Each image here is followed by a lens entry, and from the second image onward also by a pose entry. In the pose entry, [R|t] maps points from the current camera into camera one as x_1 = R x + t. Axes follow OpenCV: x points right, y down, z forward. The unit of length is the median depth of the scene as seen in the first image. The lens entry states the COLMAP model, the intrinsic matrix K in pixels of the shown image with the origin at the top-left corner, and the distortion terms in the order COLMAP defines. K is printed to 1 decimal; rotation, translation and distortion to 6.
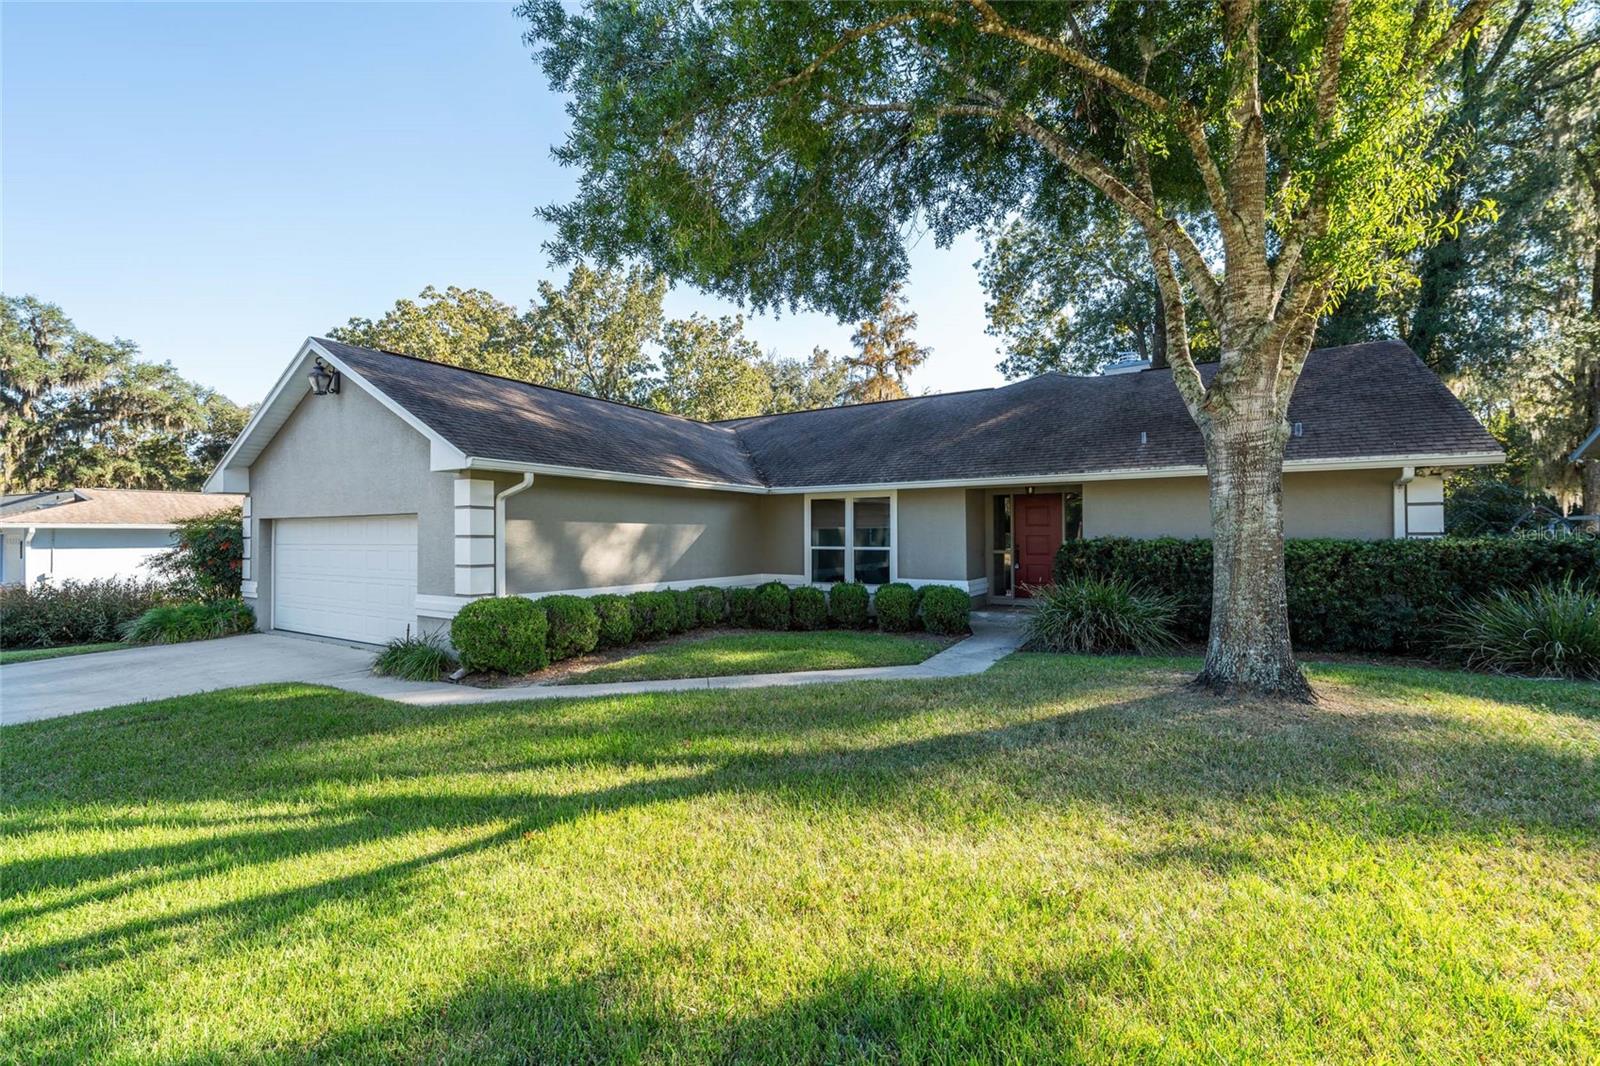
lens RADIAL K [[657.2, 0, 832.5], [0, 657.2, 525.8], [0, 0, 1]] dist [0.003324, 0.000161]
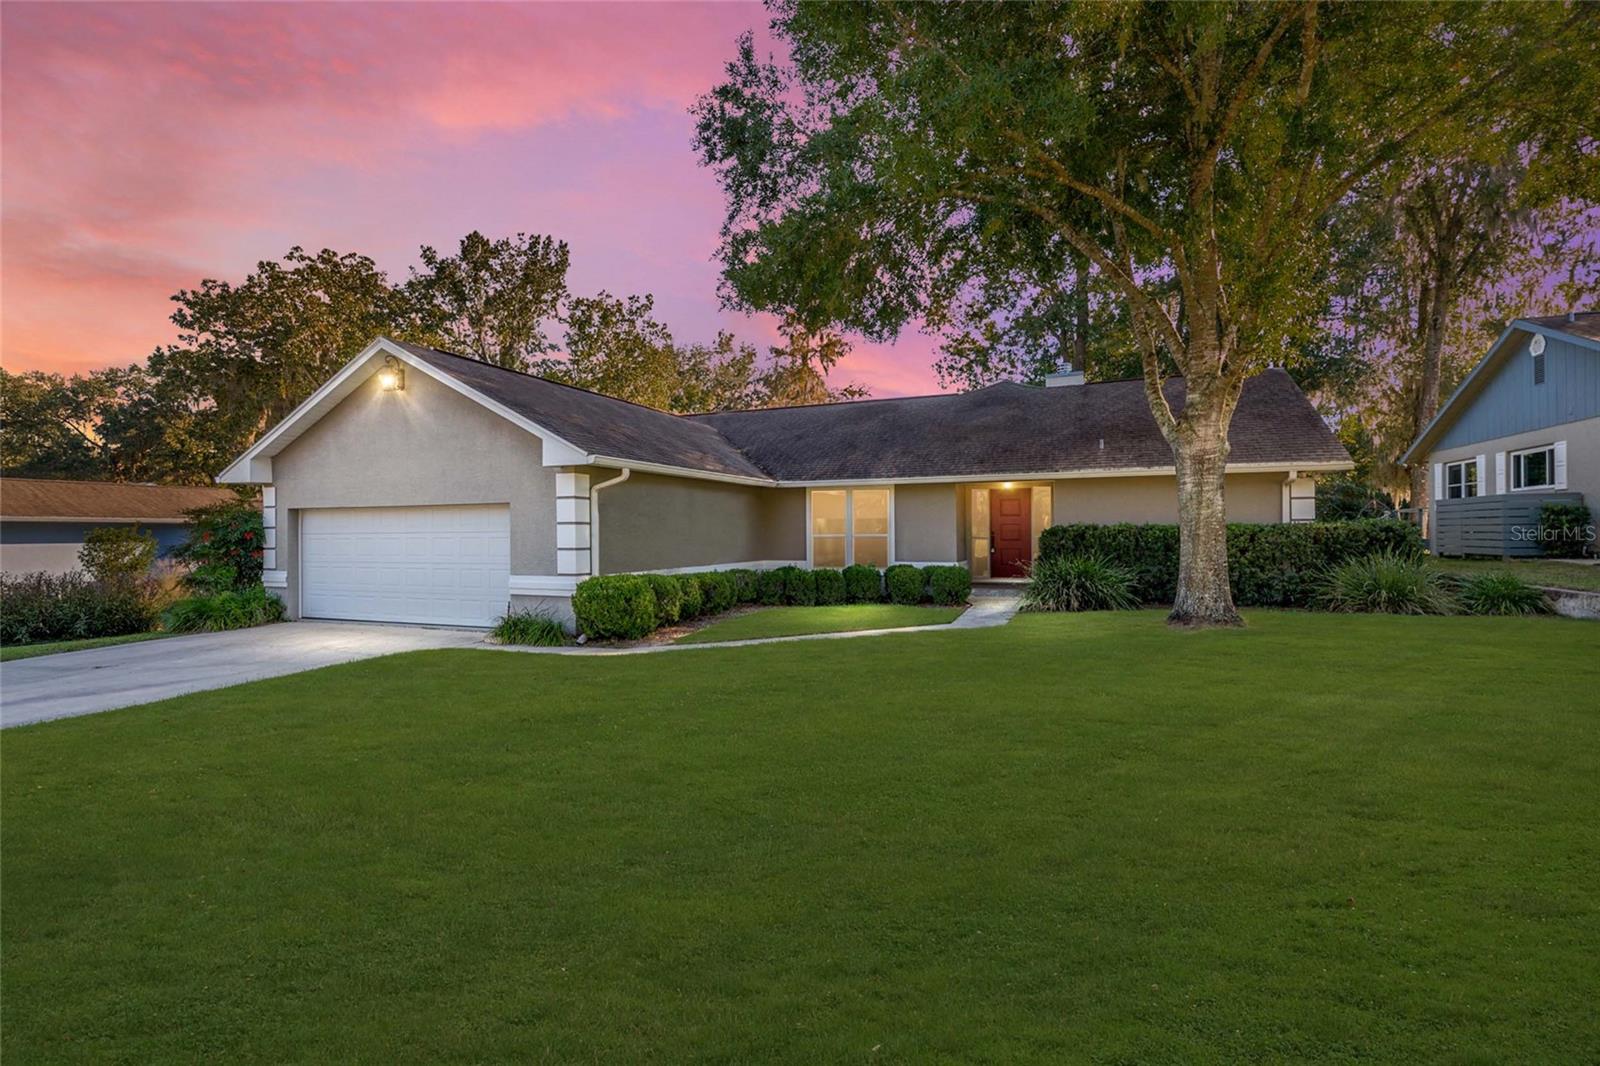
lens RADIAL K [[769.7, 0, 795.9], [0, 769.7, 532.9], [0, 0, 1]] dist [0.010104, -0.000365]
pose [[0.985399, -0.003665, 0.170224, -0.326606], [0.001680, 0.999929, 0.011806, 0.014570], [-0.170255, -0.011348, 0.985335, -0.319903]]
